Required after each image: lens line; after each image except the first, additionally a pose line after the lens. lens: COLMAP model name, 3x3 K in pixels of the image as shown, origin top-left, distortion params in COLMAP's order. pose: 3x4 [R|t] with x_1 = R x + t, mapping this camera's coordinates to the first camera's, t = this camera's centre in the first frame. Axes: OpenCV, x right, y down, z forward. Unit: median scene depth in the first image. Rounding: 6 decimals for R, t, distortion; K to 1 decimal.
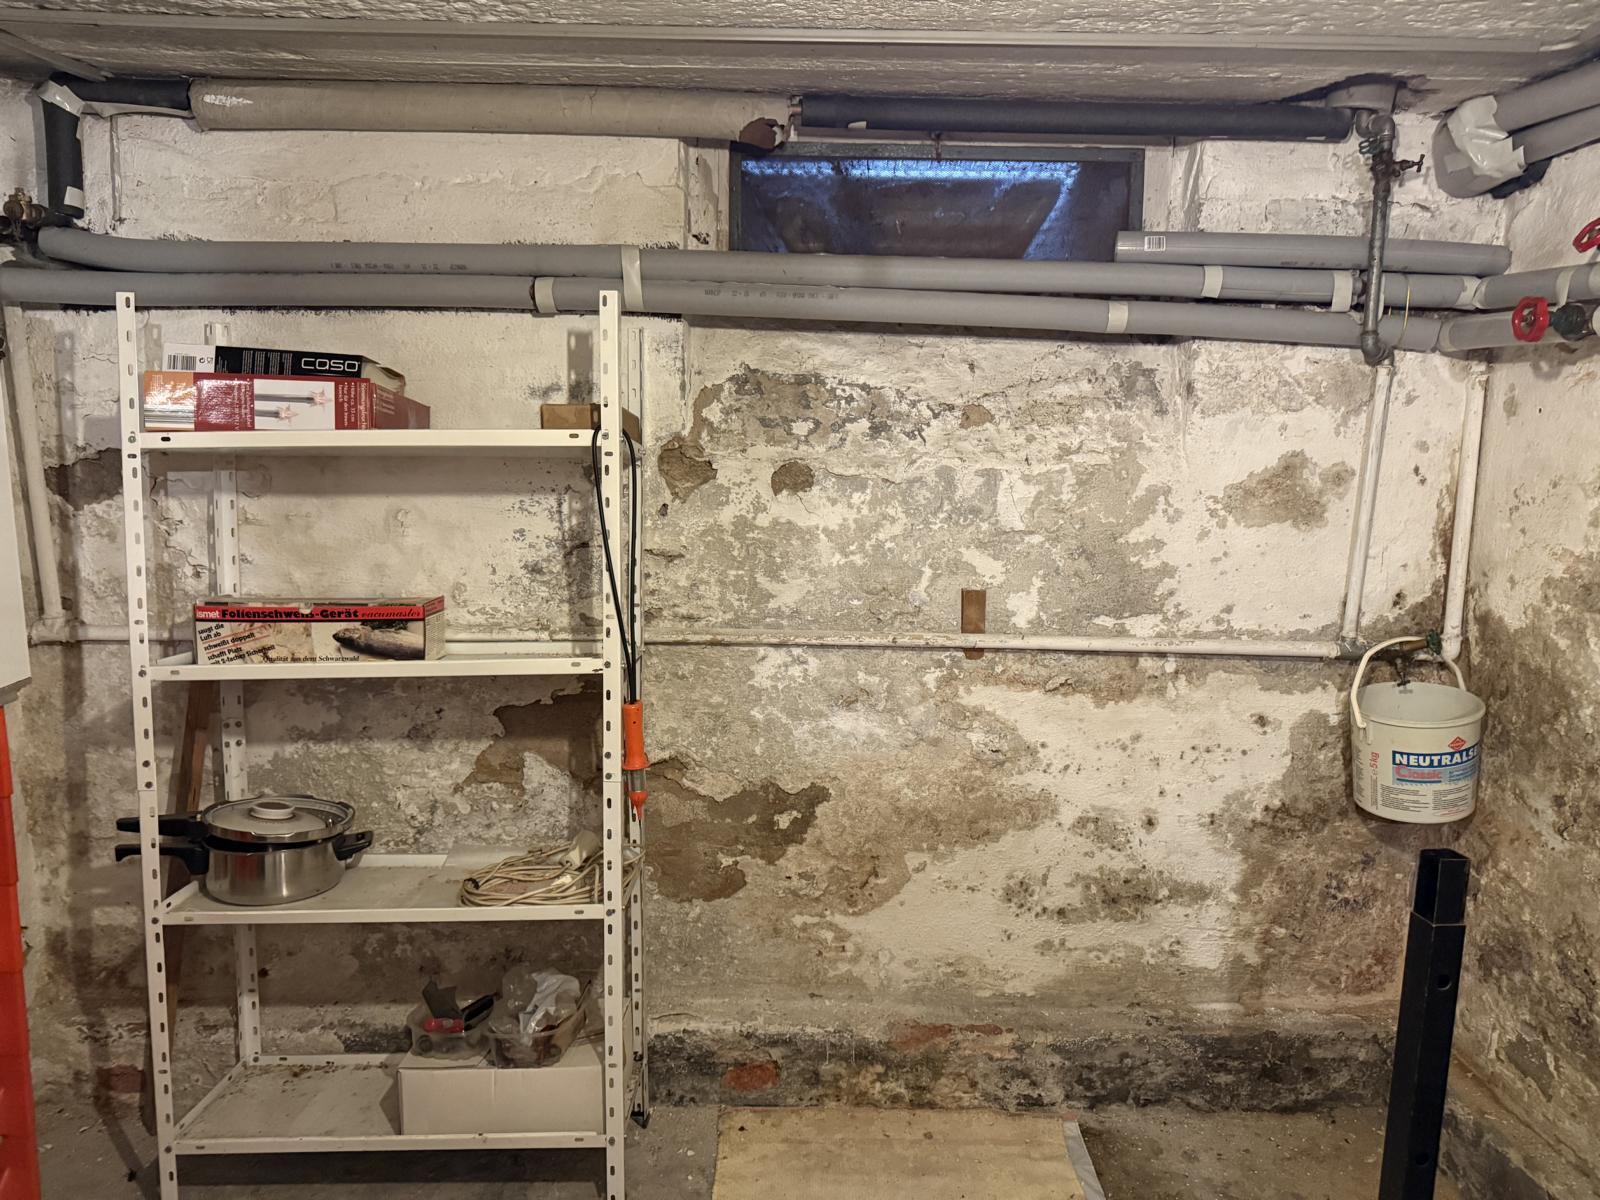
lens RADIAL K [[1153.7, 0, 786.6], [0, 1153.7, 598.1], [0, 0, 1]] dist [0.034337, -0.057137]
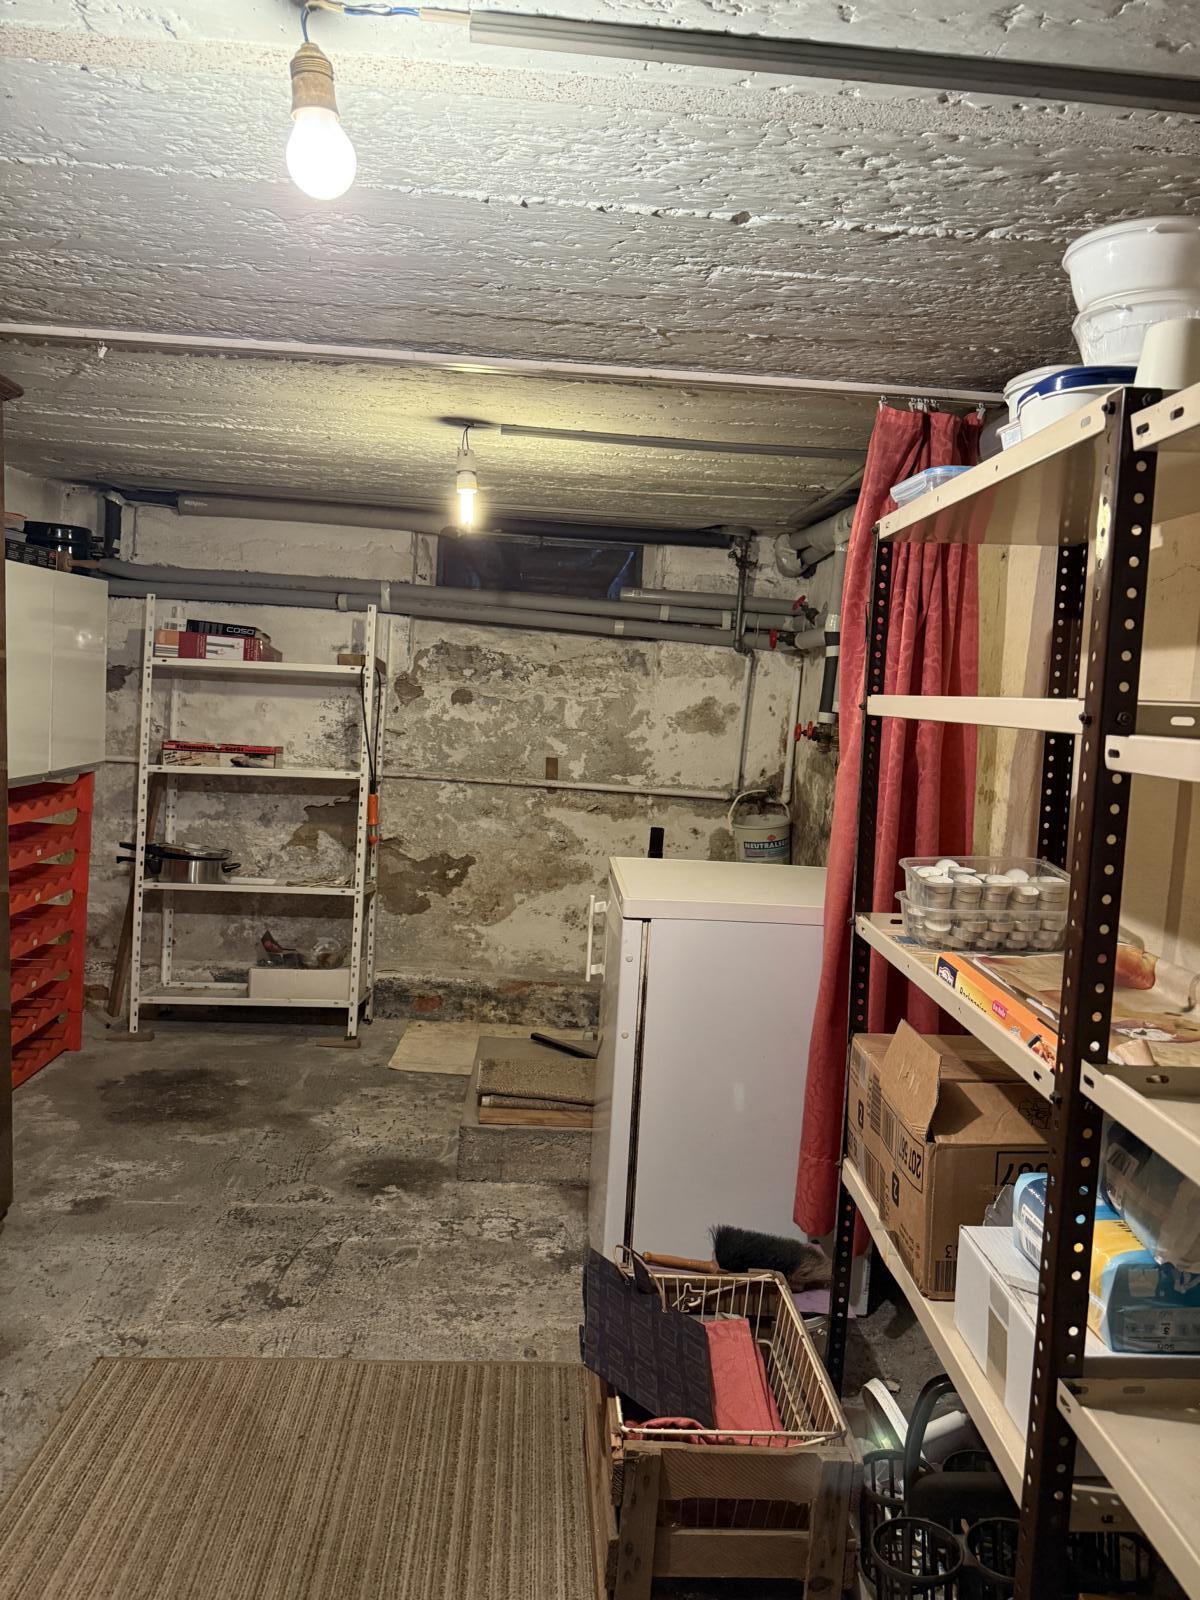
lens RADIAL K [[1153.7, 0, 612.0], [0, 1153.7, 798.7], [0, 0, 1]] dist [0.034337, -0.057137]
pose [[0.998240, 0.045644, 0.037864, 0.196157], [-0.043239, 0.997135, -0.062060, 0.183771], [-0.040588, 0.060314, 0.997354, -0.993703]]
